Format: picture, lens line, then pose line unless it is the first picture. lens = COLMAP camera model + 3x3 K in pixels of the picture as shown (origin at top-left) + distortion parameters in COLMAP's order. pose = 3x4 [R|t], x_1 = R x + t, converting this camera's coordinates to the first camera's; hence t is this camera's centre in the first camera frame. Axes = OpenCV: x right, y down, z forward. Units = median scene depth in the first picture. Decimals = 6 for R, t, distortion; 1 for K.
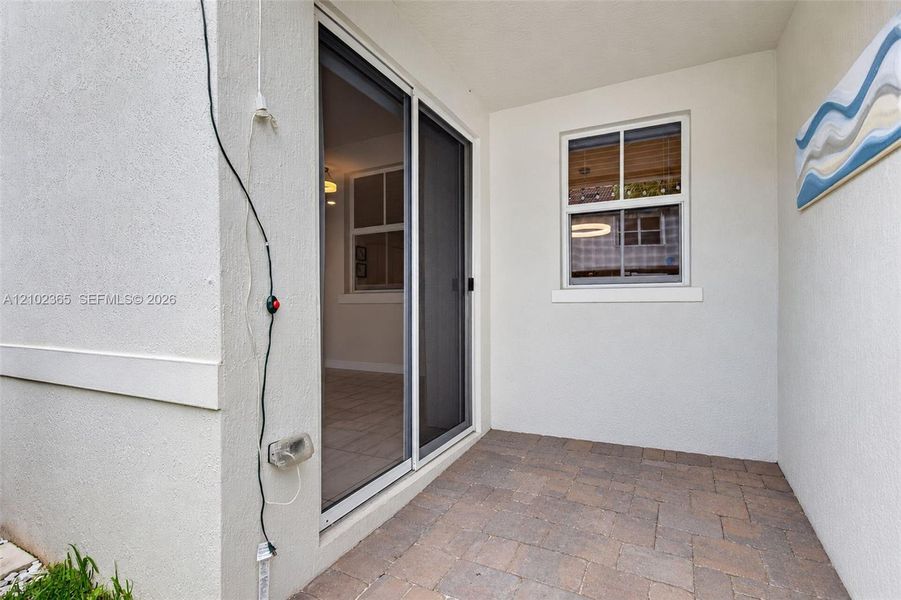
lens RADIAL K [[419.3, 0, 456.6], [0, 419.3, 299.2], [0, 0, 1]] dist [-0.000869, -0.000091]
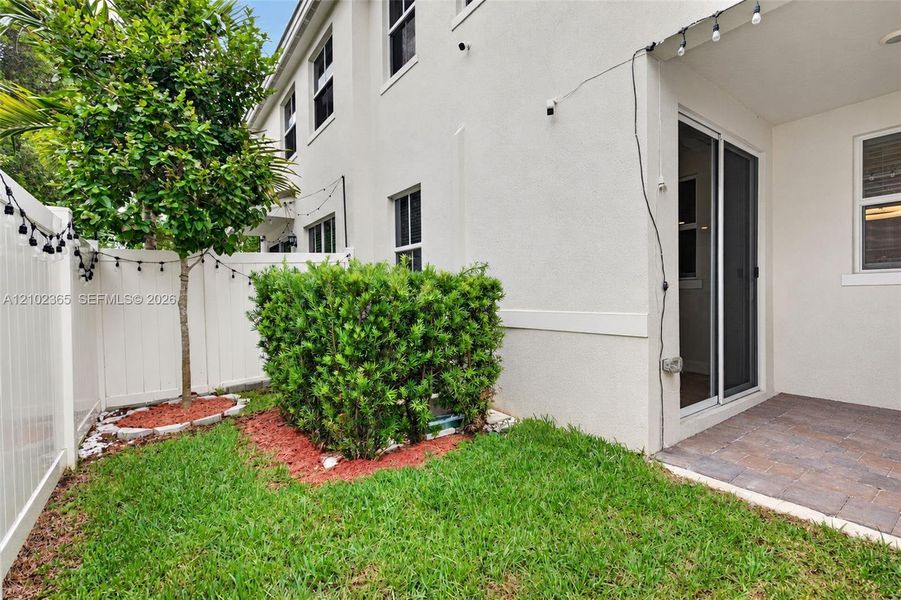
lens RADIAL K [[406.1, 0, 450.5], [0, 406.1, 300.0], [0, 0, 1]] dist [-0.003351, -0.000601]
pose [[0.882520, -0.002891, -0.470267, -0.211926], [0.011655, 0.999808, 0.015726, 0.018542], [0.470131, -0.019359, 0.882384, -0.511135]]
